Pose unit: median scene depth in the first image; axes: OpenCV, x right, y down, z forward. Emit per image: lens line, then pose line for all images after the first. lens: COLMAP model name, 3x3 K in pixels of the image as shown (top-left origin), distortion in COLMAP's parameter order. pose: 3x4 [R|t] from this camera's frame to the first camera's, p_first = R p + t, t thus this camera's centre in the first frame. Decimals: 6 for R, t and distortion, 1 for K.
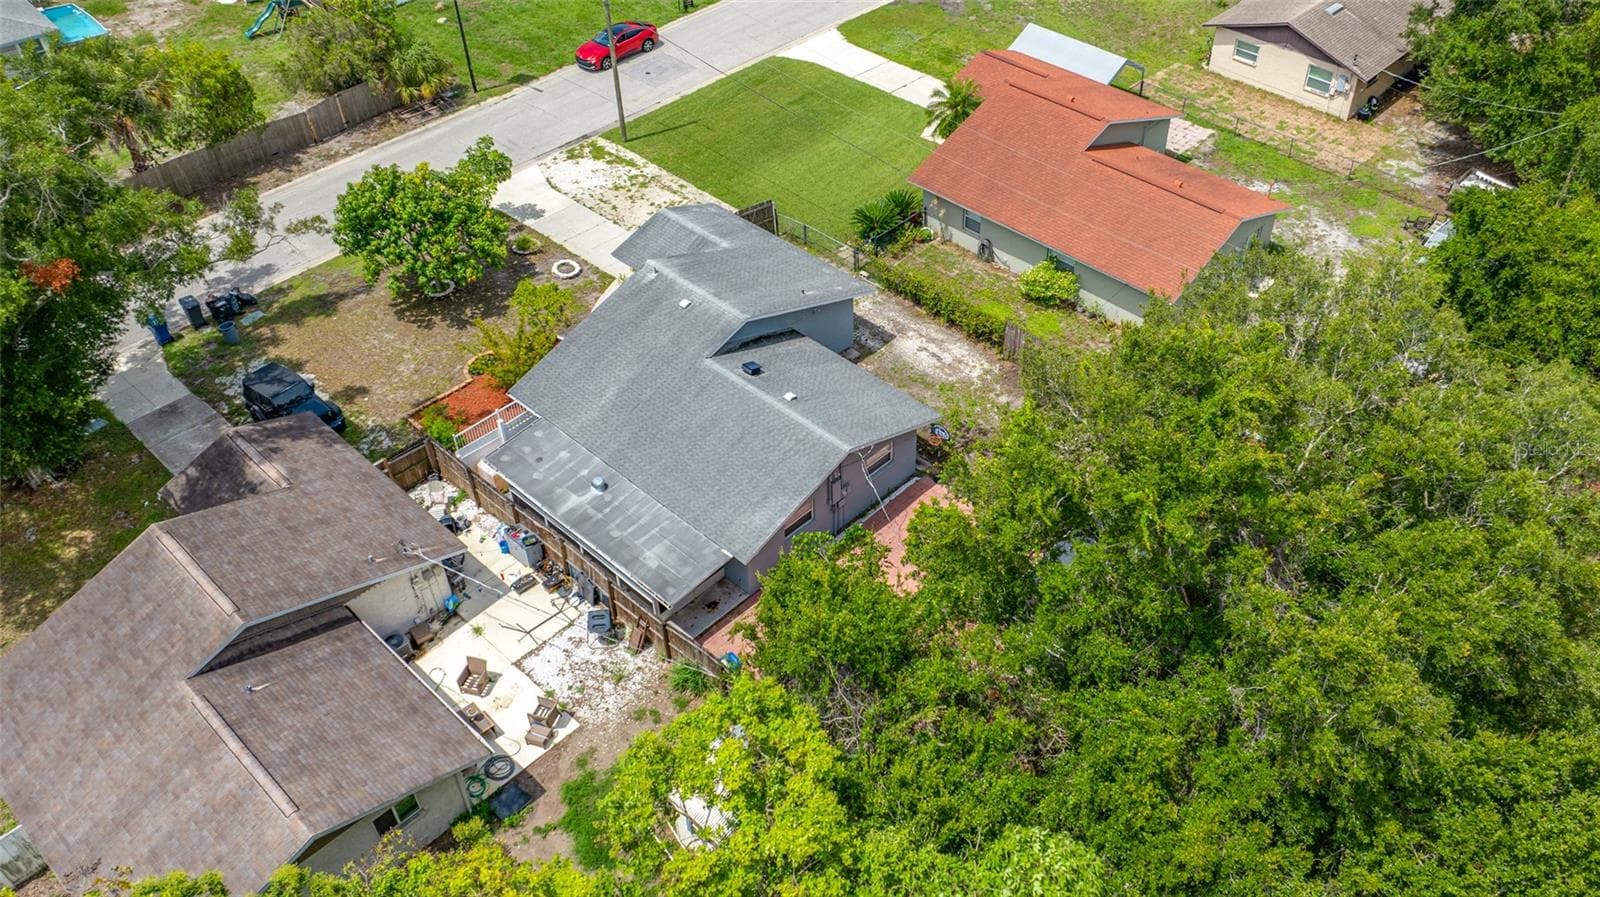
lens RADIAL K [[1291.1, 0, 841.5], [0, 1291.1, 454.1], [0, 0, 1]] dist [-0.013919, -0.003954]
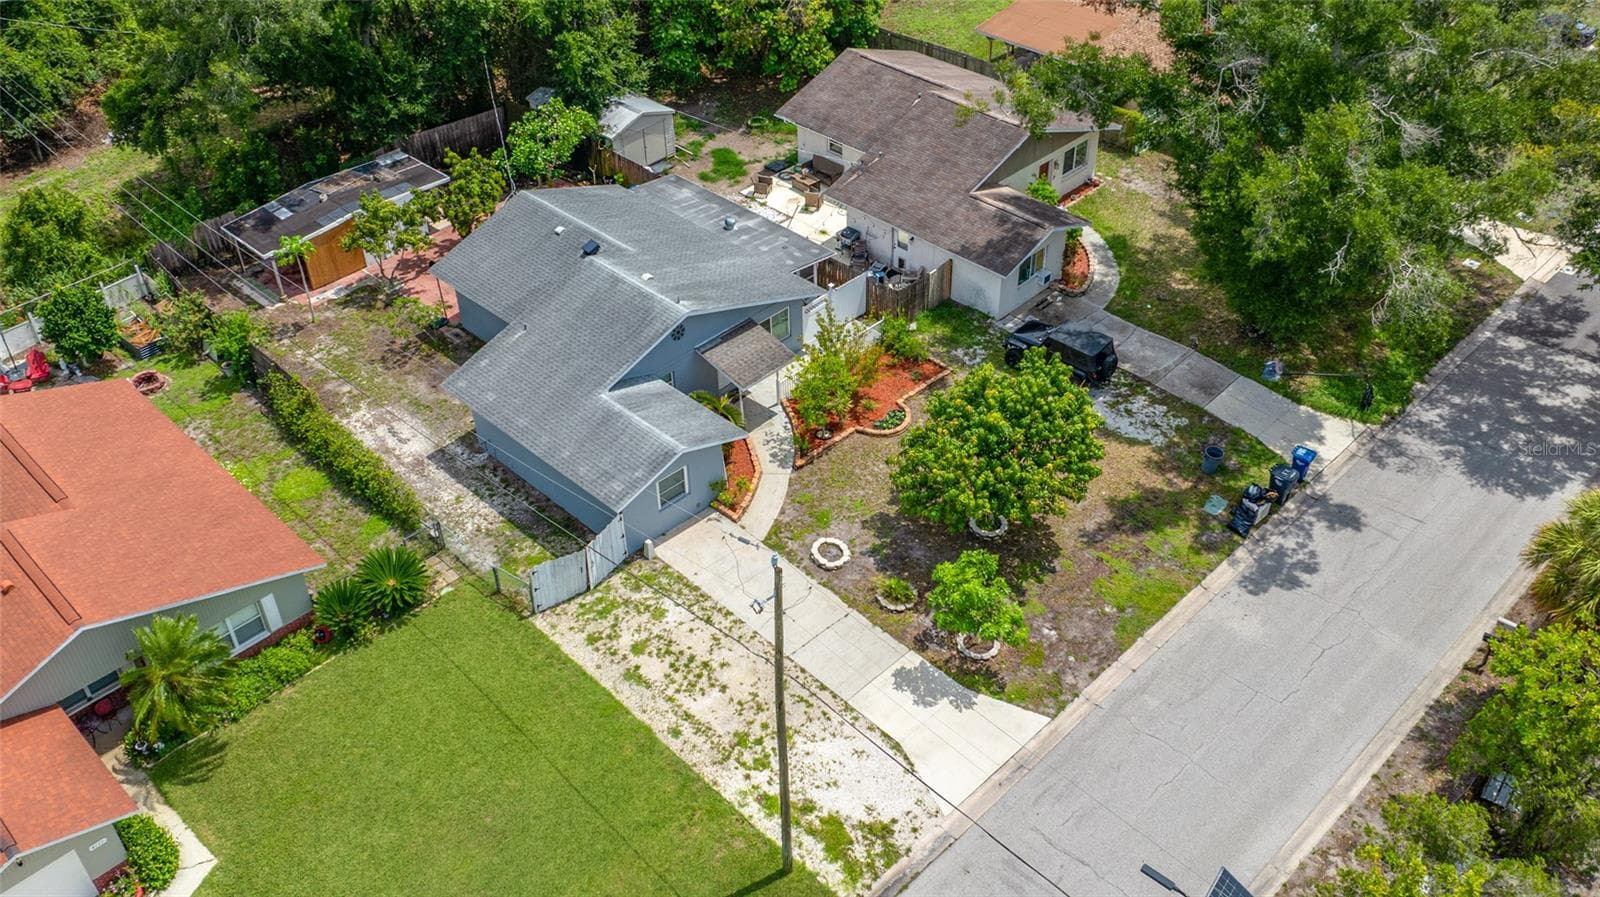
lens RADIAL K [[1427.9, 0, 819.9], [0, 1427.9, 441.1], [0, 0, 1]] dist [-0.010245, -0.022807]
pose [[-0.999766, 0.008368, 0.019937, -0.206788], [0.021052, 0.166327, 0.985846, -0.886894], [0.004933, 0.986035, -0.166464, 0.990179]]
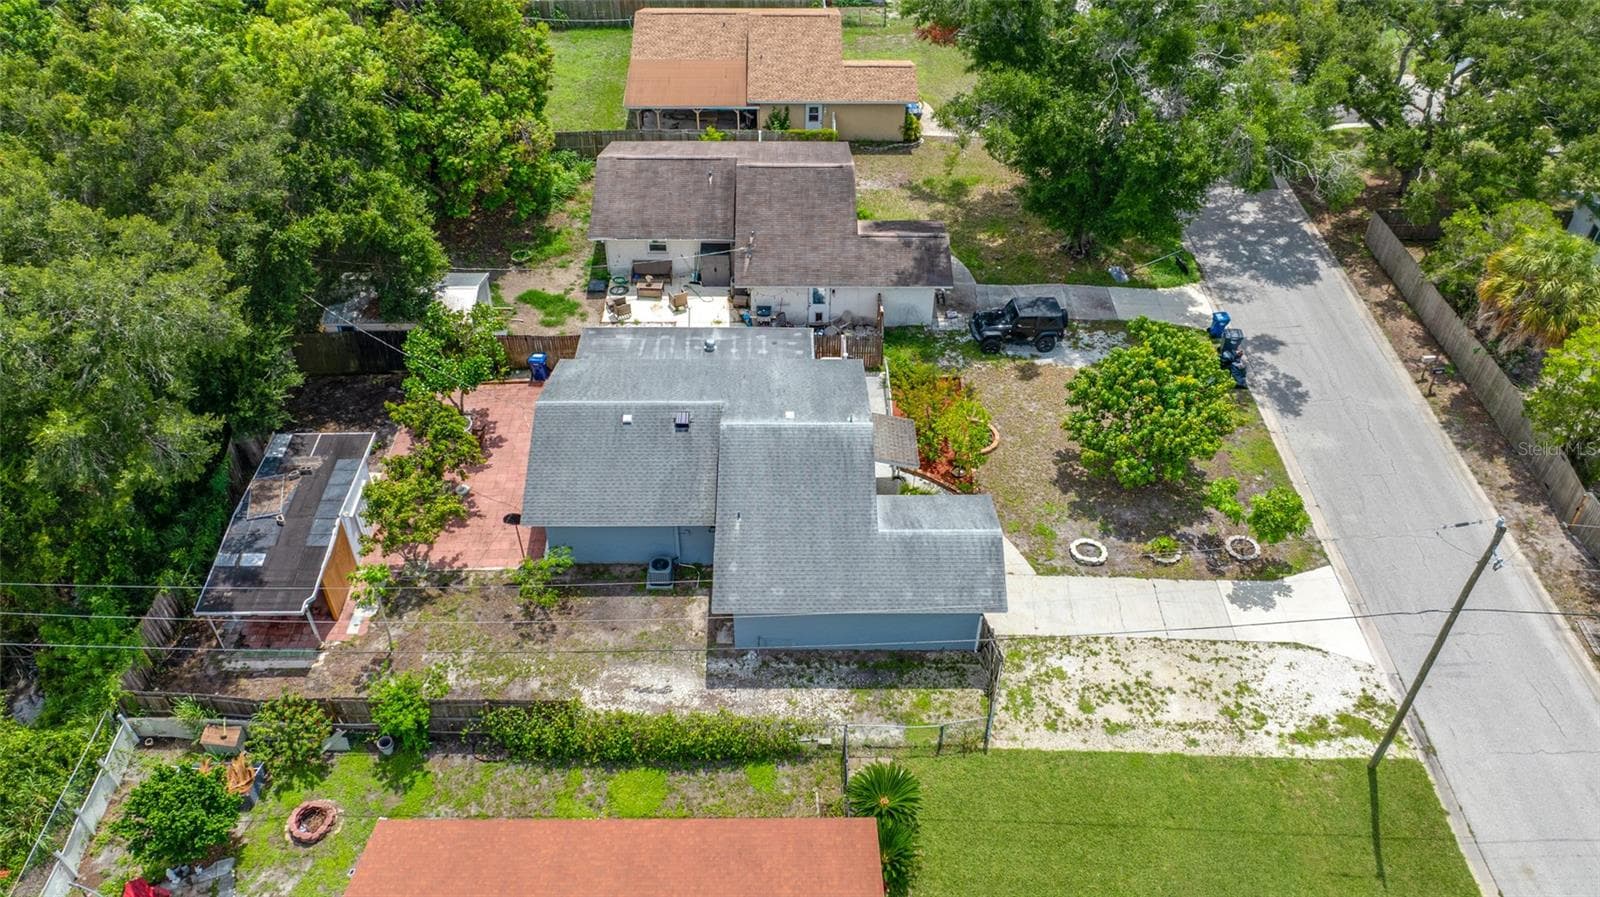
lens RADIAL K [[1189.1, 0, 822.3], [0, 1189.1, 449.2], [0, 0, 1]] dist [-0.023696, -0.006647]
pose [[-0.712185, 0.461763, -0.528741, 0.270891], [-0.477843, 0.232886, 0.847013, -0.679997], [0.514256, 0.855885, 0.054792, 0.747305]]
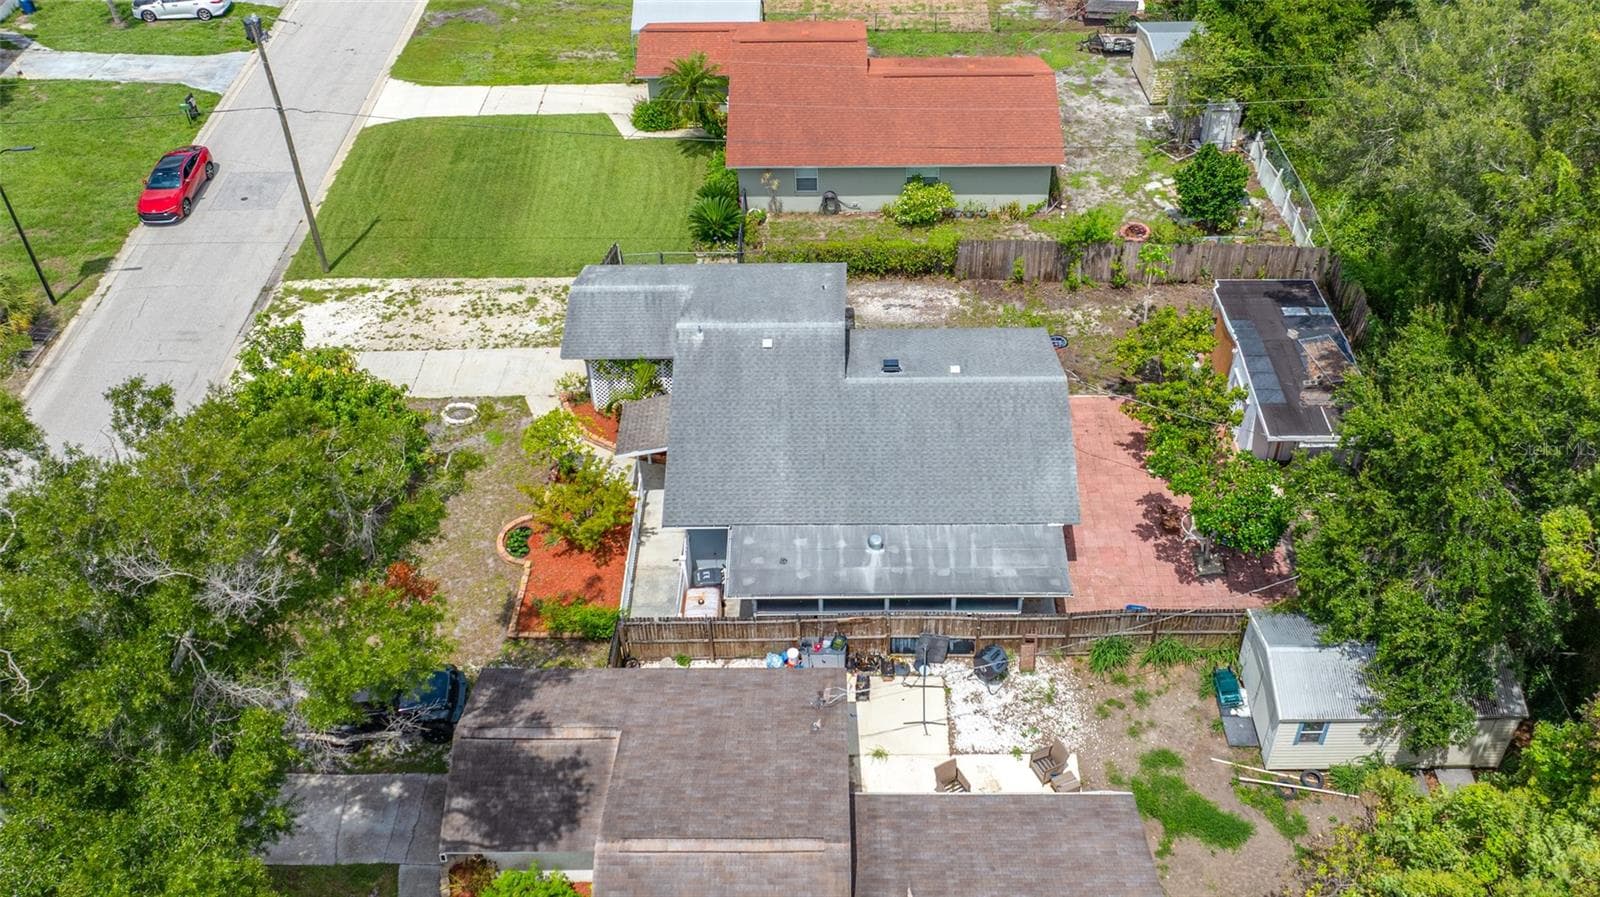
lens RADIAL K [[1427.9, 0, 819.9], [0, 1427.9, 441.1], [0, 0, 1]] dist [-0.010245, -0.022807]
pose [[0.733405, -0.449051, 0.510363, -0.470647], [0.464989, 0.879039, 0.105236, -0.108927], [-0.495885, 0.160132, 0.853496, 0.123667]]
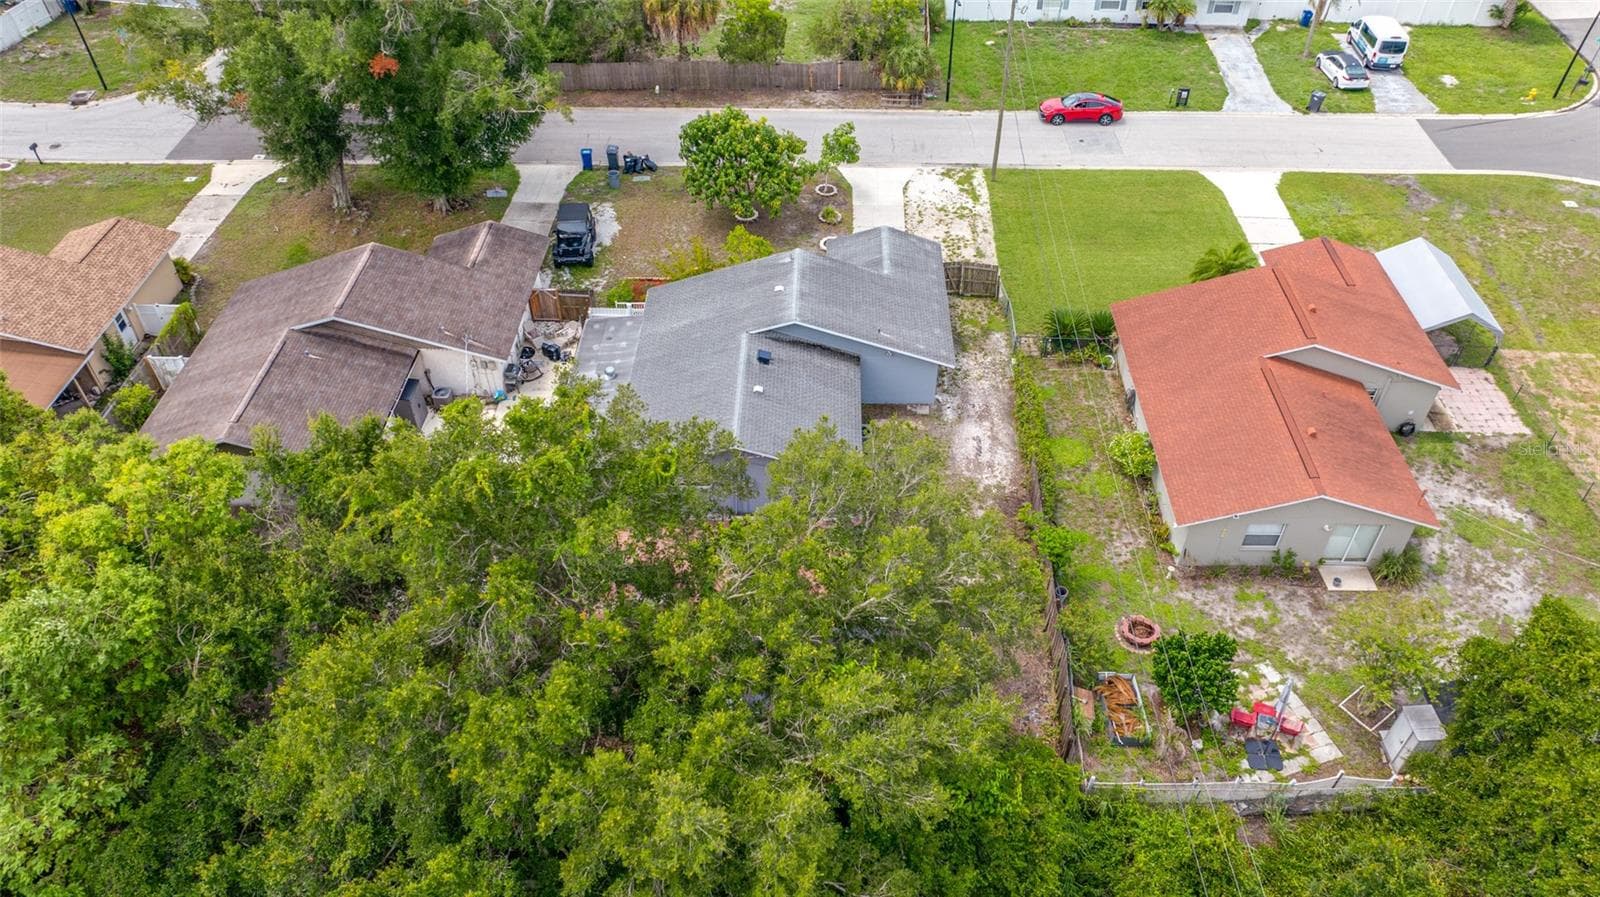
lens RADIAL K [[1113.0, 0, 800.0], [0, 1113.0, 448.5], [0, 0, 1]] dist [-0.013916, 0.000041]
pose [[0.672447, 0.507932, -0.538350, 0.390227], [-0.501446, 0.847636, 0.173392, -0.135811], [0.544396, 0.153356, 0.824691, 0.144914]]
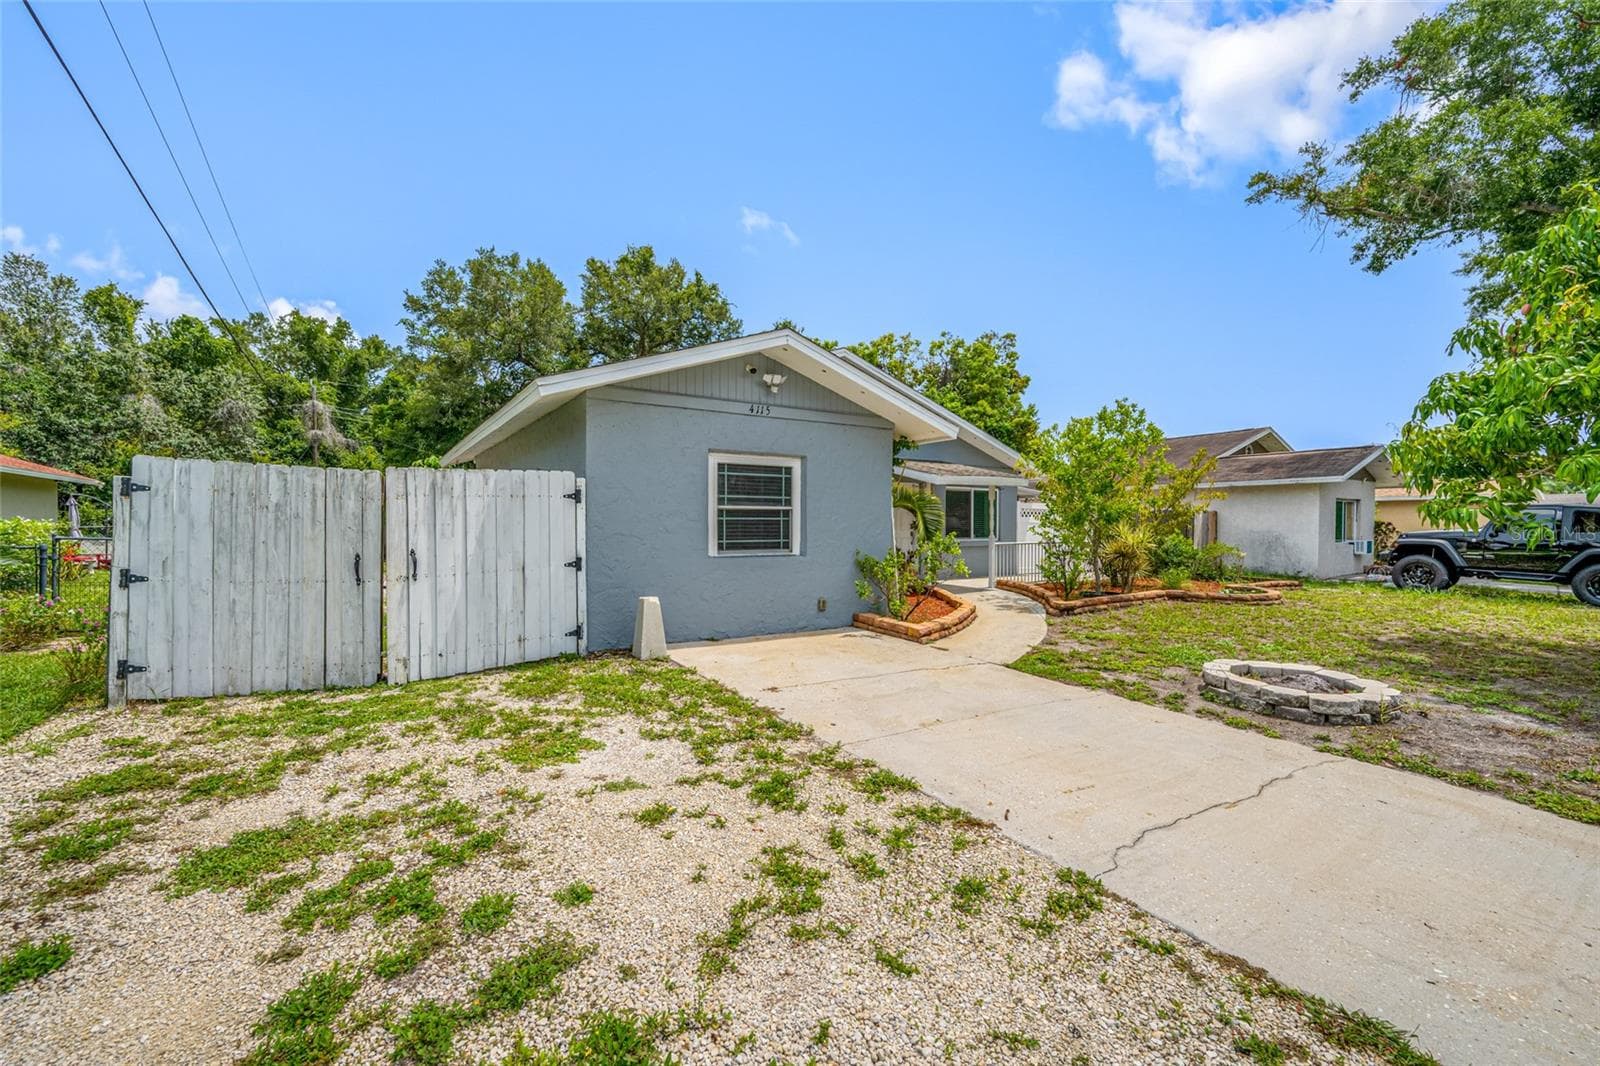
lens RADIAL K [[656.6, 0, 800.0], [0, 656.6, 533.0], [0, 0, 1]] dist [-0.007077, 0.000515]
pose [[-0.975872, 0.004512, 0.218297, -0.150709], [0.151468, 0.734086, 0.661948, -0.218895], [-0.157262, 0.679042, -0.717057, 0.985234]]
